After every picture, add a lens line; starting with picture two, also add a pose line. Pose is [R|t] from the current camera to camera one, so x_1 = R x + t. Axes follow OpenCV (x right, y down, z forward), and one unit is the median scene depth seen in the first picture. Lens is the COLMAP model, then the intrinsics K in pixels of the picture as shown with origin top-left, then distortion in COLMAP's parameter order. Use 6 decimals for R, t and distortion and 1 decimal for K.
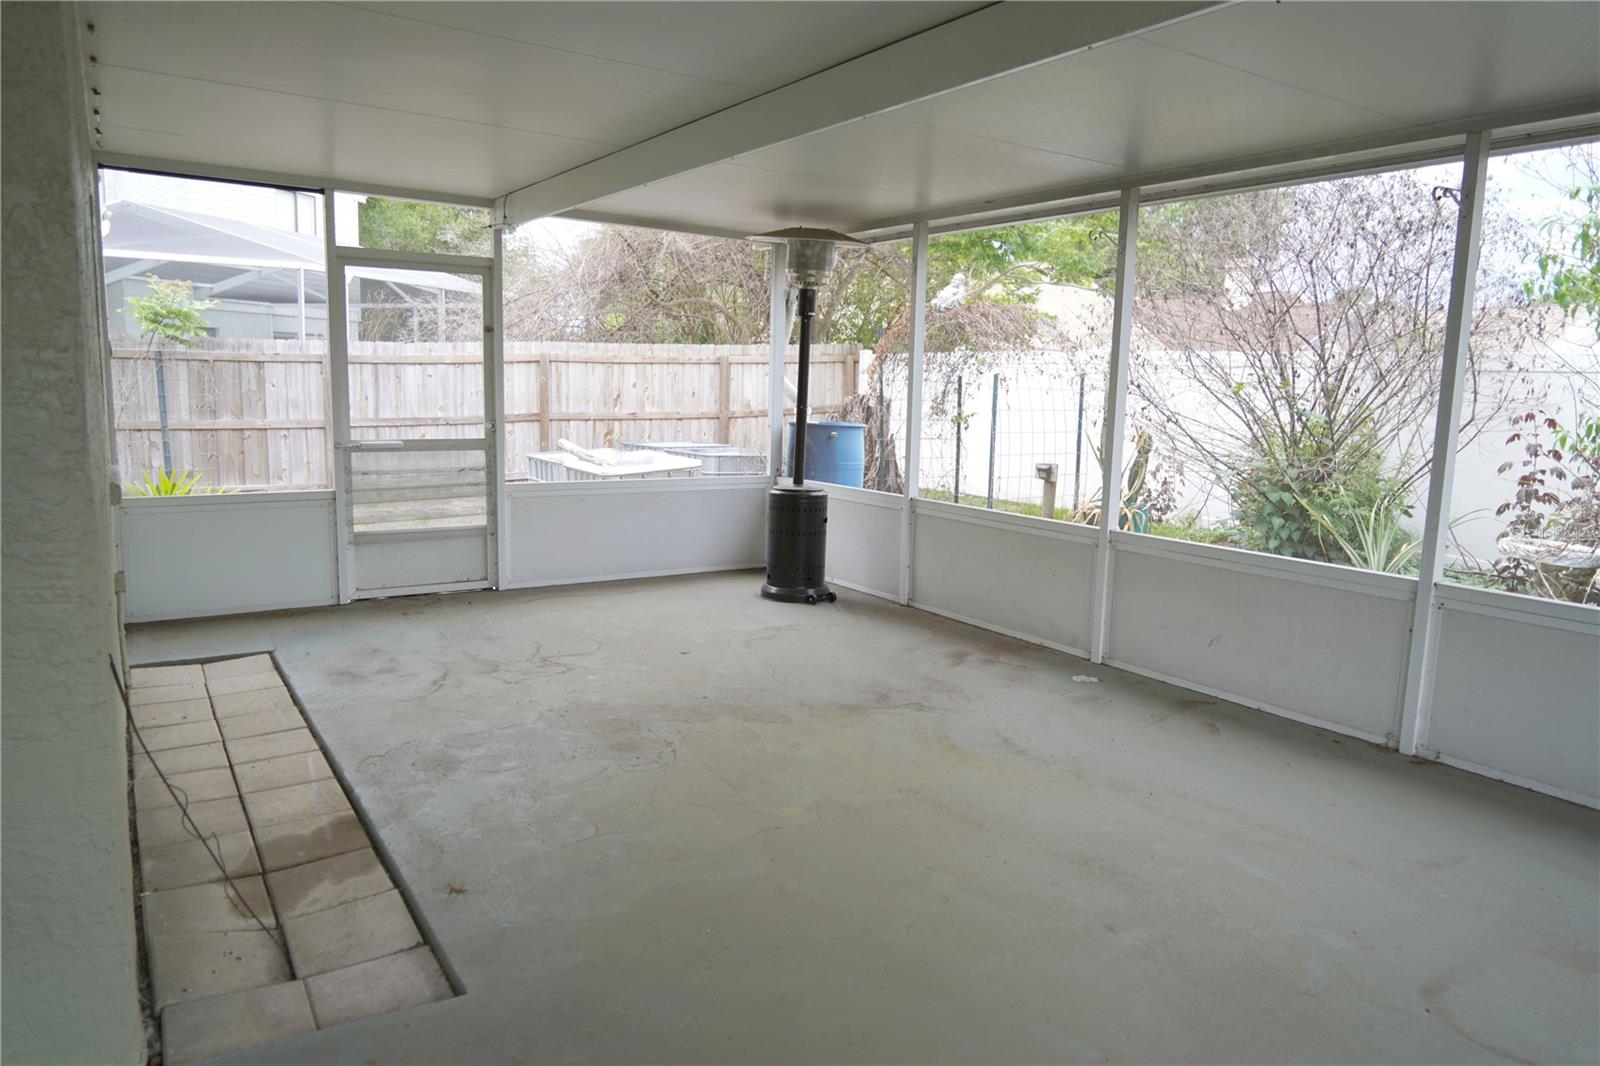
lens RADIAL K [[1127.5, 0, 800.0], [0, 1127.5, 533.0], [0, 0, 1]] dist [0.005575, 0.001157]
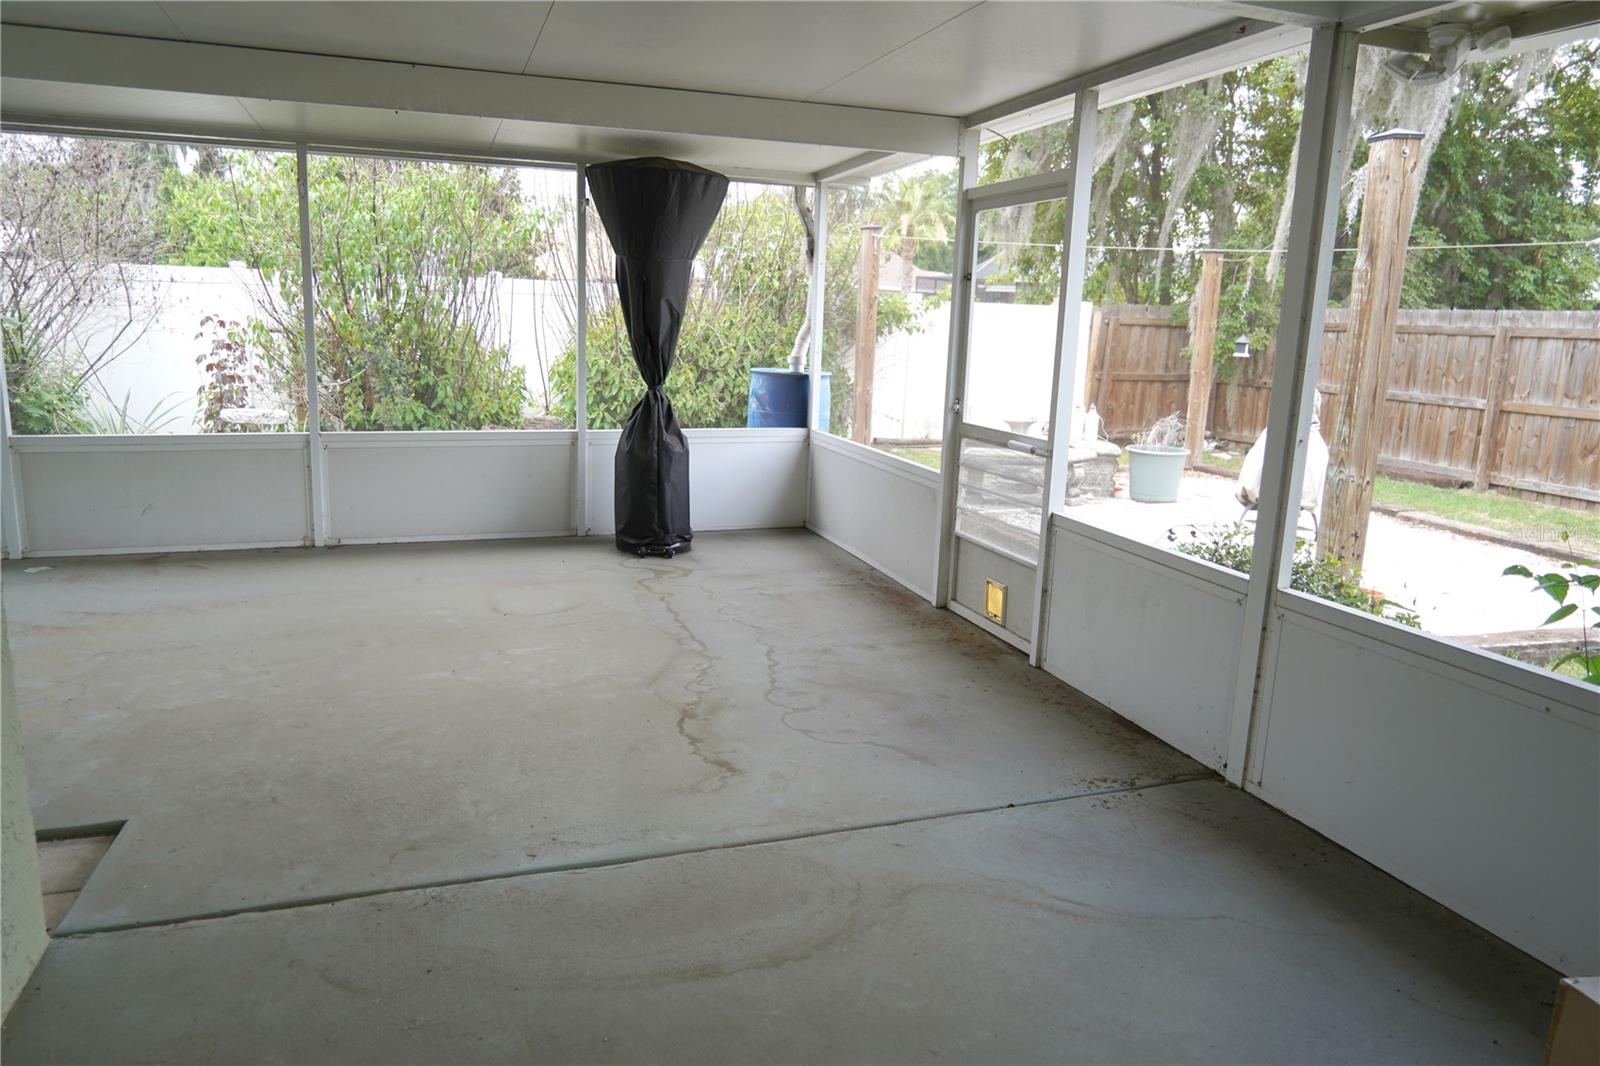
lens RADIAL K [[1127.5, 0, 800.0], [0, 1127.5, 533.0], [0, 0, 1]] dist [0.005575, 0.001157]
pose [[0.257743, -0.211033, 0.942886, -0.711323], [0.126431, 0.974832, 0.183622, -0.018024], [-0.957906, 0.071883, 0.277938, -0.037020]]
